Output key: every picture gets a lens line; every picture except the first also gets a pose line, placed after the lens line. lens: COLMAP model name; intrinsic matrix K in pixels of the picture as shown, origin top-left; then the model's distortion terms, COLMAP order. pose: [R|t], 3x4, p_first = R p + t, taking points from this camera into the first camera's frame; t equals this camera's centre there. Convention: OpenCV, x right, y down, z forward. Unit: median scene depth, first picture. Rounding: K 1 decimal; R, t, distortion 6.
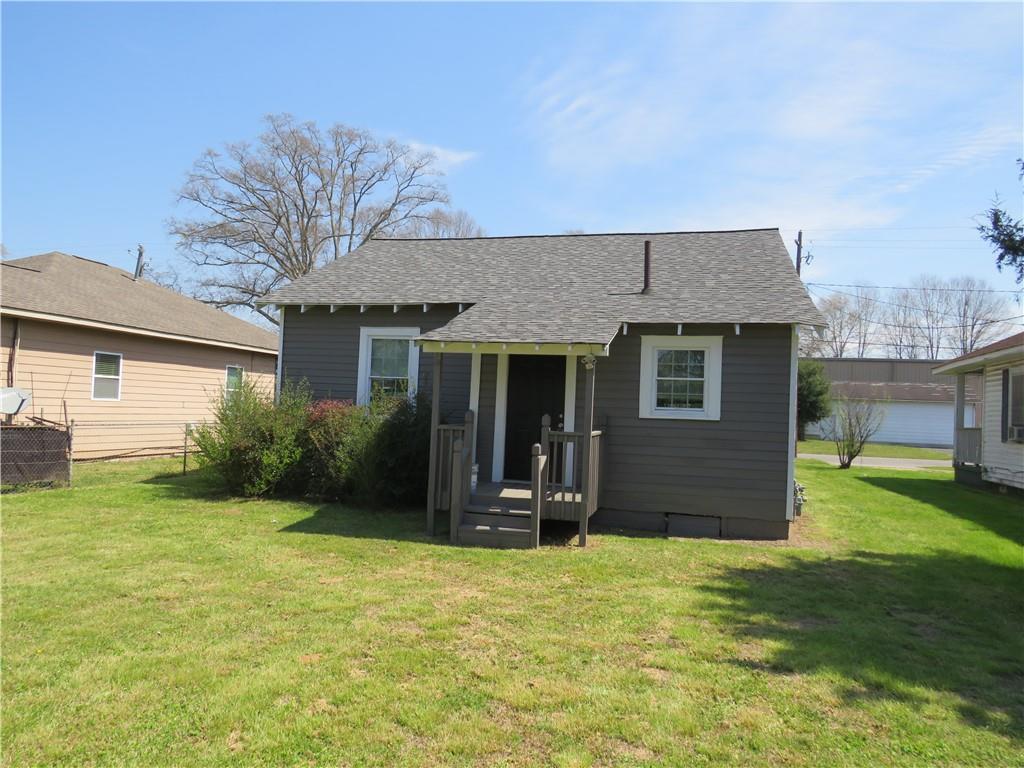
lens RADIAL K [[726.5, 0, 512.0], [0, 726.5, 384.0], [0, 0, 1]] dist [-0.024551, -0.003826]
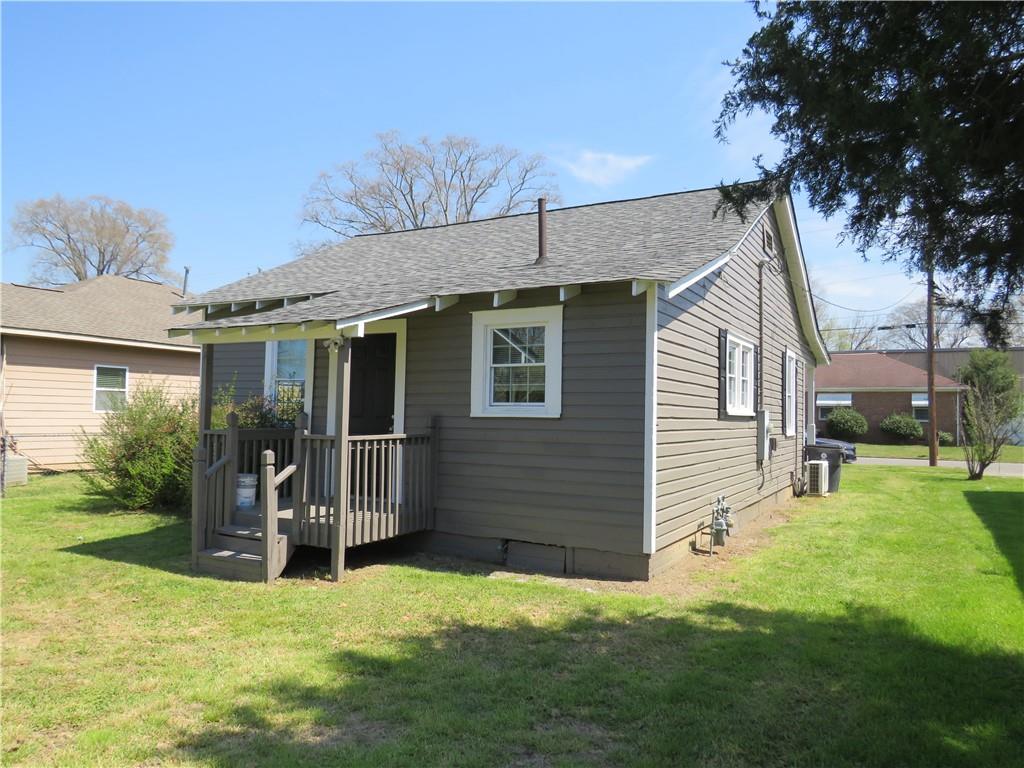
lens RADIAL K [[726.5, 0, 512.0], [0, 726.5, 384.0], [0, 0, 1]] dist [-0.024551, -0.003826]
pose [[0.968598, -0.031332, -0.246651, 0.315549], [0.028145, 0.999469, -0.016435, 0.019370], [0.247035, 0.008977, 0.968965, 0.191320]]
